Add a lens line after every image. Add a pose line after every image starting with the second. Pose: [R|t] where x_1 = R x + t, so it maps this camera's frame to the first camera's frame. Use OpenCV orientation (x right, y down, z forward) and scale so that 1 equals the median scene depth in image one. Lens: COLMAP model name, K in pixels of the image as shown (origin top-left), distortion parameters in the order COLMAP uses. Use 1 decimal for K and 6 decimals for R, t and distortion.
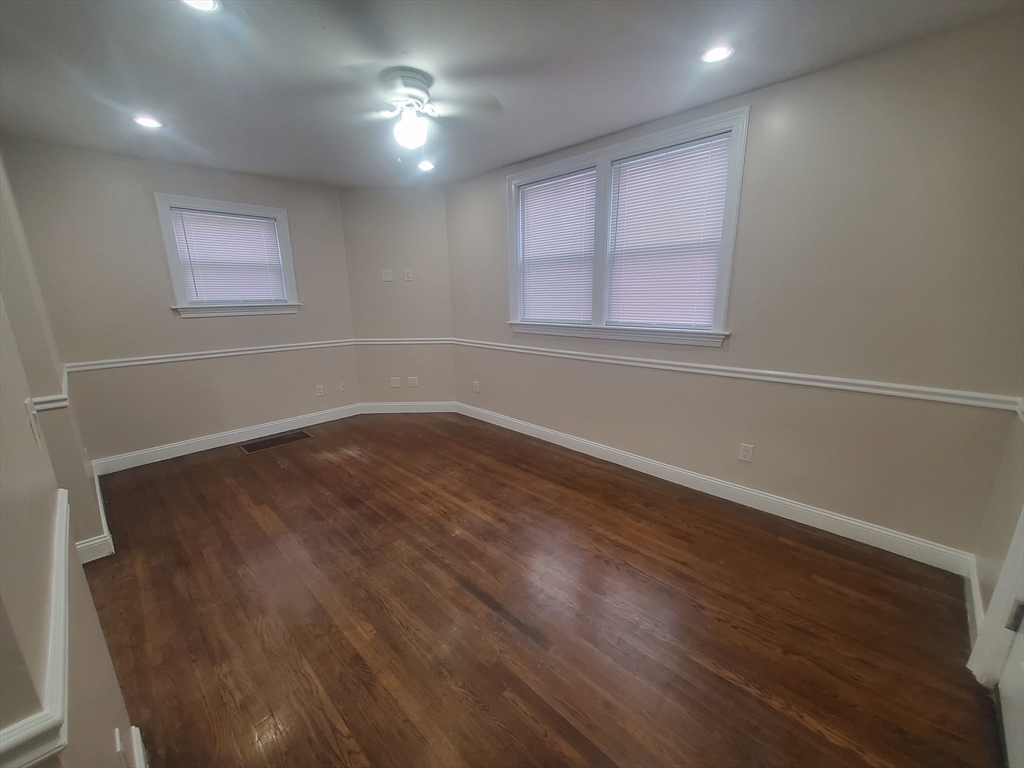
lens RADIAL K [[410.5, 0, 510.1], [0, 410.5, 385.7], [0, 0, 1]] dist [-0.001949, 0.000514]
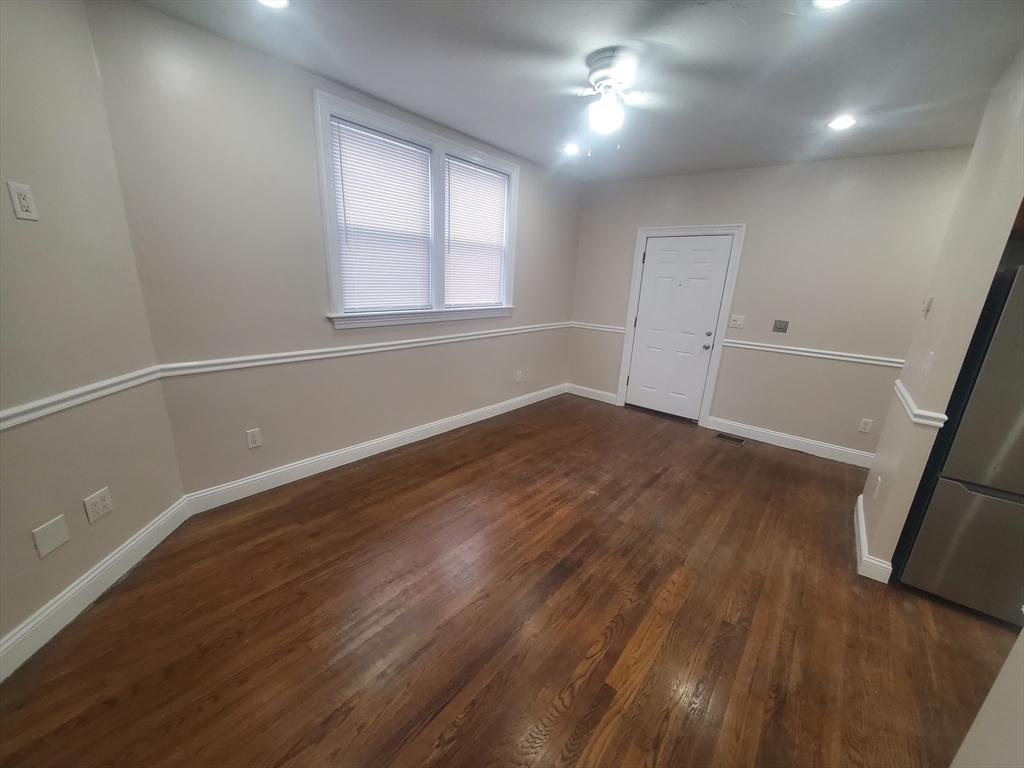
lens RADIAL K [[410.5, 0, 503.0], [0, 410.5, 385.0], [0, 0, 1]] dist [-0.001949, 0.000514]
pose [[-0.087321, -0.249954, 0.964312, -0.947249], [0.171244, 0.949834, 0.261707, -0.231315], [-0.981351, 0.187986, -0.040137, 1.016513]]
